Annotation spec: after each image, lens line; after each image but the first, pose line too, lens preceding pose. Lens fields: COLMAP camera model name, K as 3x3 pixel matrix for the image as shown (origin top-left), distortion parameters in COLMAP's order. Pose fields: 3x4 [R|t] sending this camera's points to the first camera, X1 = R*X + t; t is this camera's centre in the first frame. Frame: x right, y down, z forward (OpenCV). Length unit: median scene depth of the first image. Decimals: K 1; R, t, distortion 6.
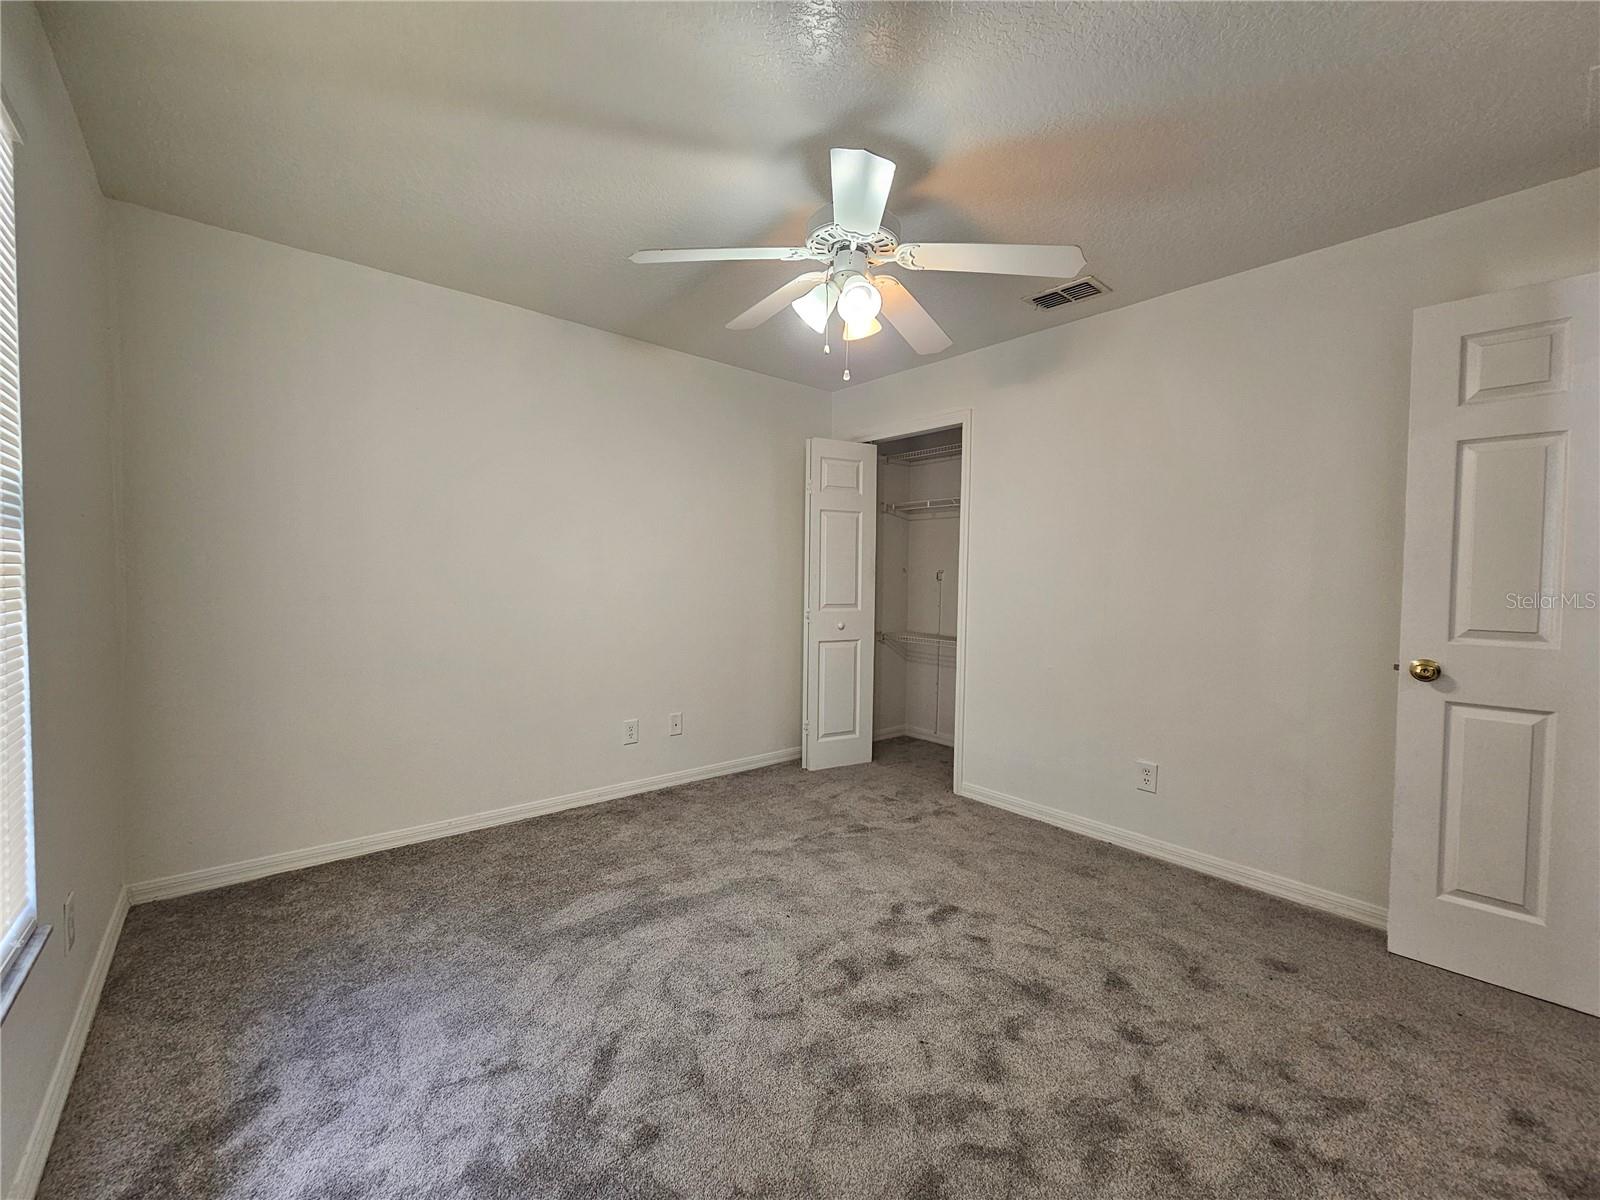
lens RADIAL K [[652.7, 0, 797.3], [0, 652.7, 599.5], [0, 0, 1]] dist [-0.007457, 0.002171]
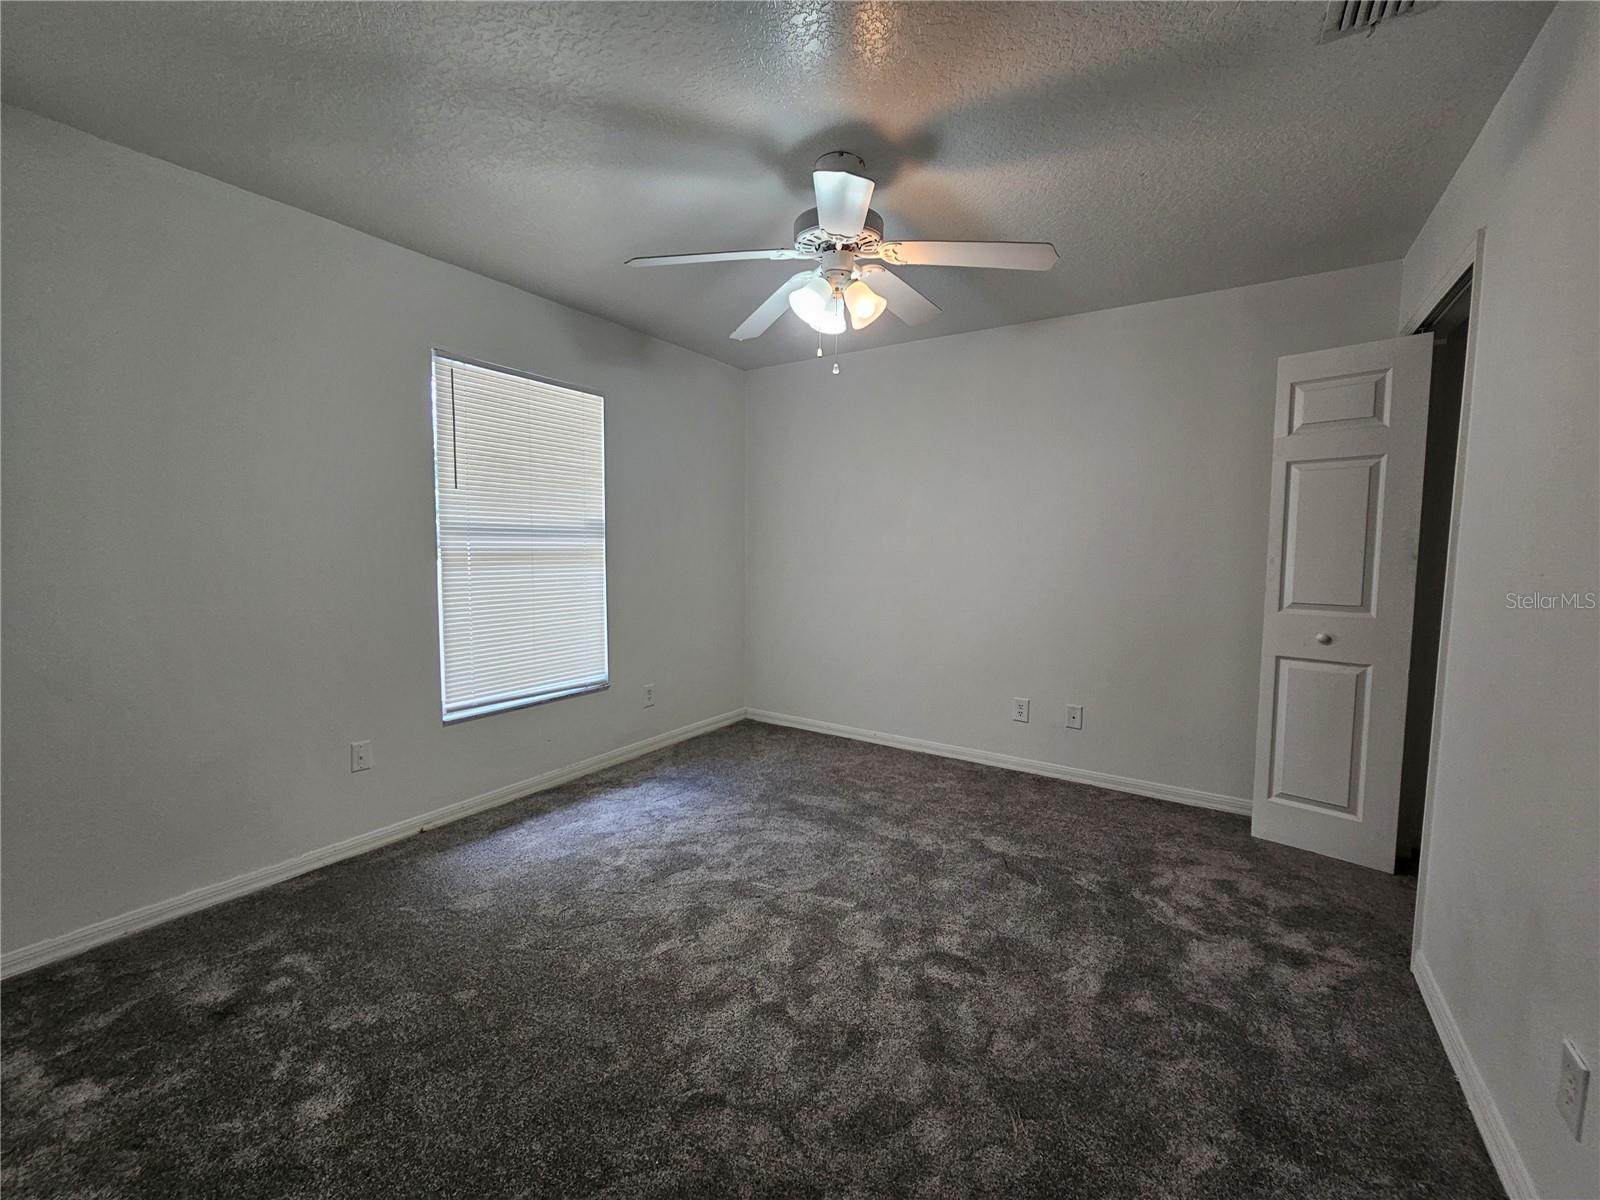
lens RADIAL K [[652.7, 0, 798.8], [0, 652.7, 597.2], [0, 0, 1]] dist [-0.007457, 0.002171]
pose [[0.273997, 0.061143, -0.959785, 0.738455], [-0.041124, 0.997809, 0.051825, -0.016129], [0.960851, 0.025270, 0.275911, 0.443385]]
